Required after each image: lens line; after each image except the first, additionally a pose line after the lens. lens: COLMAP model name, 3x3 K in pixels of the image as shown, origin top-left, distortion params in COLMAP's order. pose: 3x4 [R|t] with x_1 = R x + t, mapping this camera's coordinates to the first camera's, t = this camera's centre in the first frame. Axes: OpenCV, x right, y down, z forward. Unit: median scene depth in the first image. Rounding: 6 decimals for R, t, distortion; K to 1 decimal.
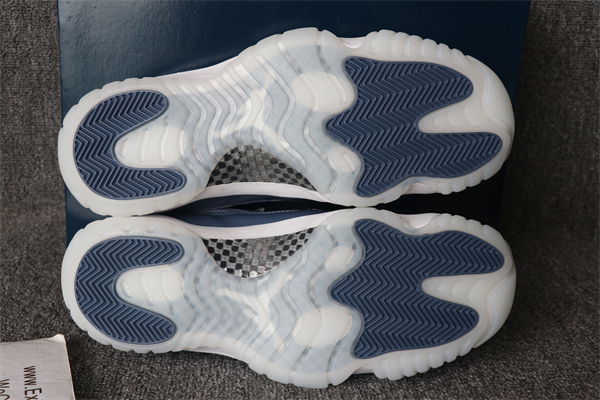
lens RADIAL K [[707.2, 0, 306.5], [0, 707.2, 220.1], [0, 0, 1]] dist [-0.013686, 0.000000]
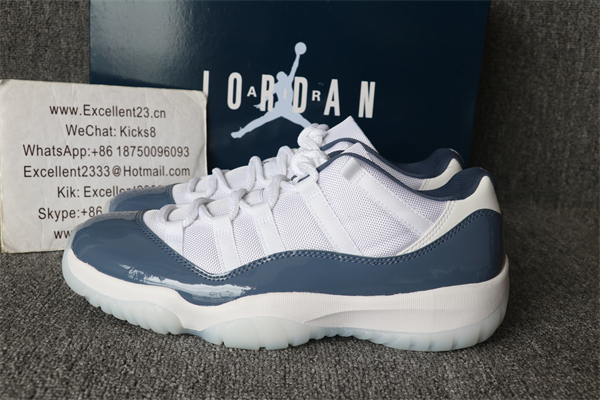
lens RADIAL K [[707.2, 0, 310.7], [0, 707.2, 221.5], [0, 0, 1]] dist [-0.013686, 0.000000]
pose [[0.999891, 0.014759, -0.000379, 0.018636], [-0.014761, 0.998814, -0.046396, 0.108149], [-0.000306, 0.046397, 0.998923, -0.122898]]
